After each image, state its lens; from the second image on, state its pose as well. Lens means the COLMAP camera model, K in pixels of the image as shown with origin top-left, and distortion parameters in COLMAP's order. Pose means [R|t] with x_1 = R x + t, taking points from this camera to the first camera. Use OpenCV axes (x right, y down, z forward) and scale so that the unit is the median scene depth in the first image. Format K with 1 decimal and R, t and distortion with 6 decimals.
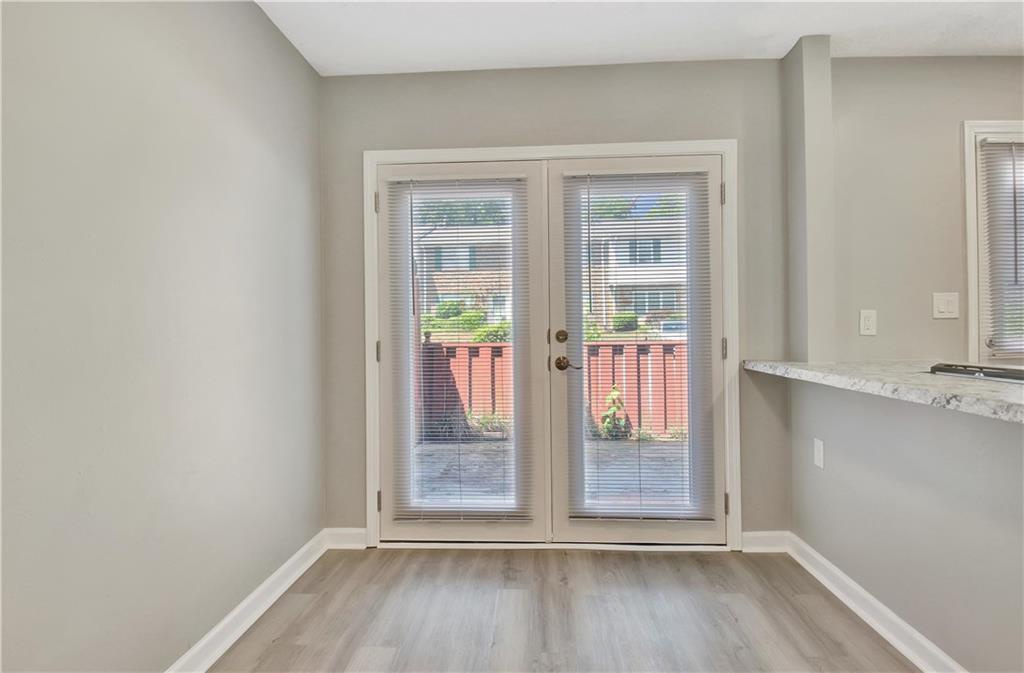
lens RADIAL K [[525.9, 0, 512.2], [0, 525.9, 328.2], [0, 0, 1]] dist [0.027341, -0.034979]
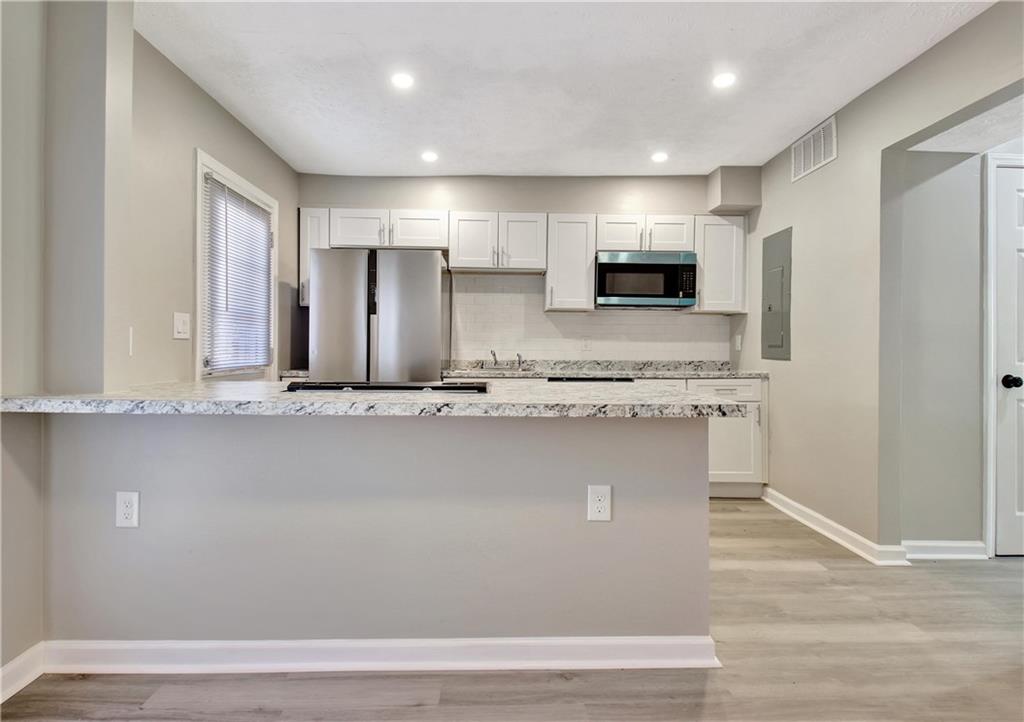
lens RADIAL K [[513.3, 0, 509.2], [0, 513.3, 348.0], [0, 0, 1]] dist [-0.001144, -0.000467]
pose [[-0.069149, 0.011645, 0.997538, -0.335981], [-0.011547, 0.999856, -0.012472, 0.006676], [-0.997539, -0.012381, -0.069005, 0.804006]]
